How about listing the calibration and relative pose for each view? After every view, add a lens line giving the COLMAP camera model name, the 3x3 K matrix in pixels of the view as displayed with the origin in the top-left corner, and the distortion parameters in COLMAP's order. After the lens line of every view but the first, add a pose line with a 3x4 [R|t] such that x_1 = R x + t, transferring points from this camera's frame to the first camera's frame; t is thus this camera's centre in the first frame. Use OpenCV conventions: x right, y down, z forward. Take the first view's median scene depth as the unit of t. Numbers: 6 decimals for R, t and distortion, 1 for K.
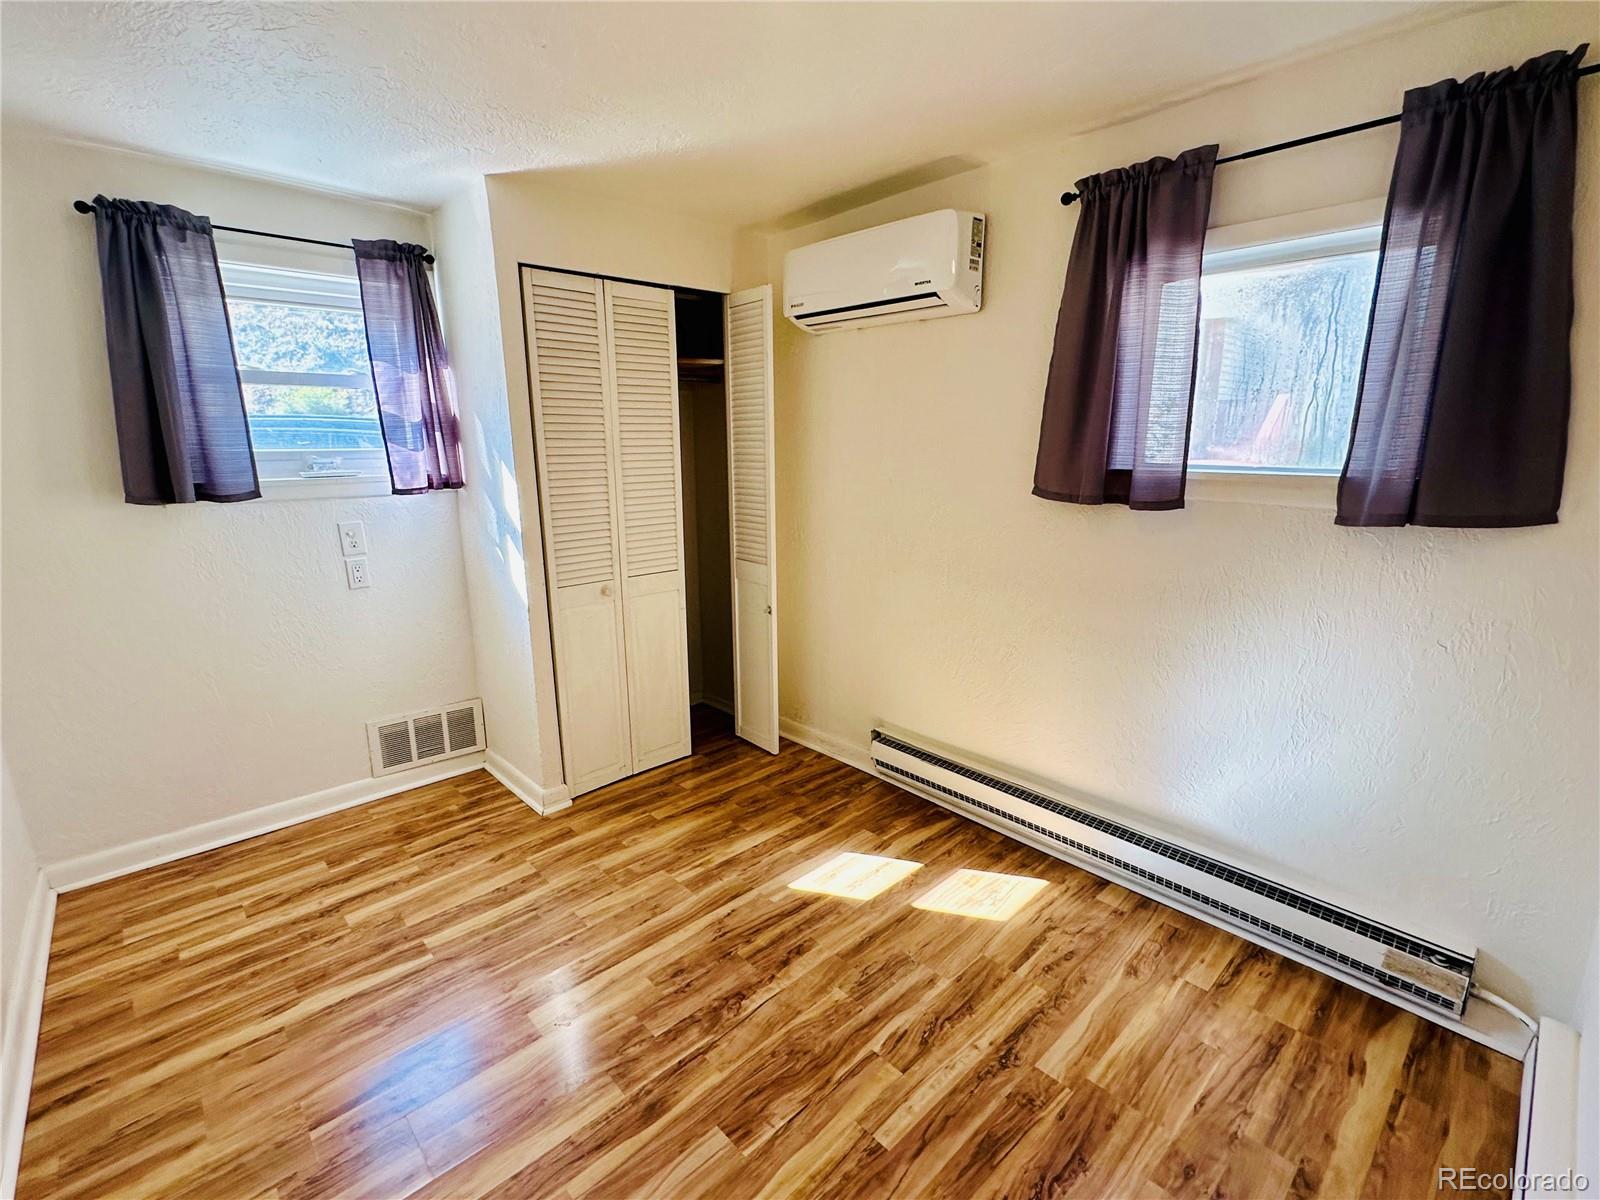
lens RADIAL K [[720.9, 0, 803.1], [0, 720.9, 598.3], [0, 0, 1]] dist [0.001128, 0.000805]
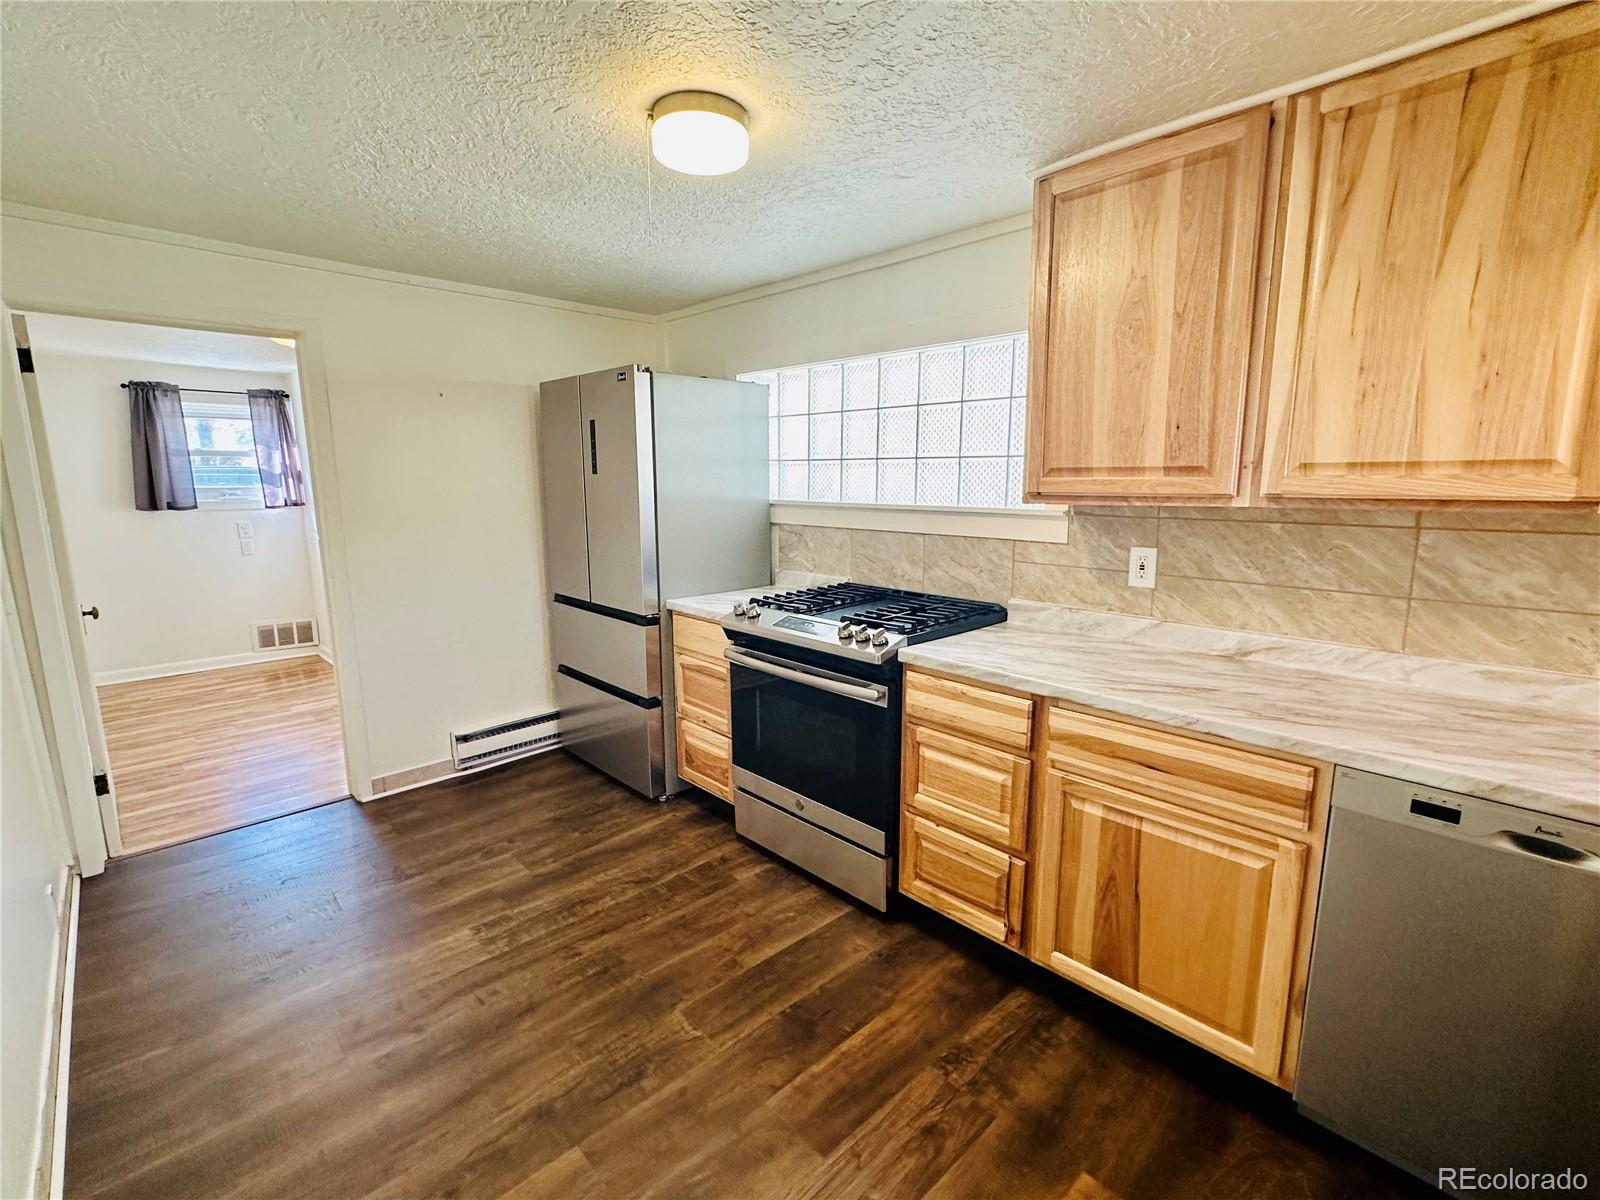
lens RADIAL K [[720.9, 0, 799.4], [0, 720.9, 601.2], [0, 0, 1]] dist [0.001128, 0.000805]
pose [[0.999602, 0.004439, 0.027863, 0.931401], [-0.003297, 0.999157, -0.040923, 0.206347], [-0.028021, 0.040814, 0.998774, -1.126706]]
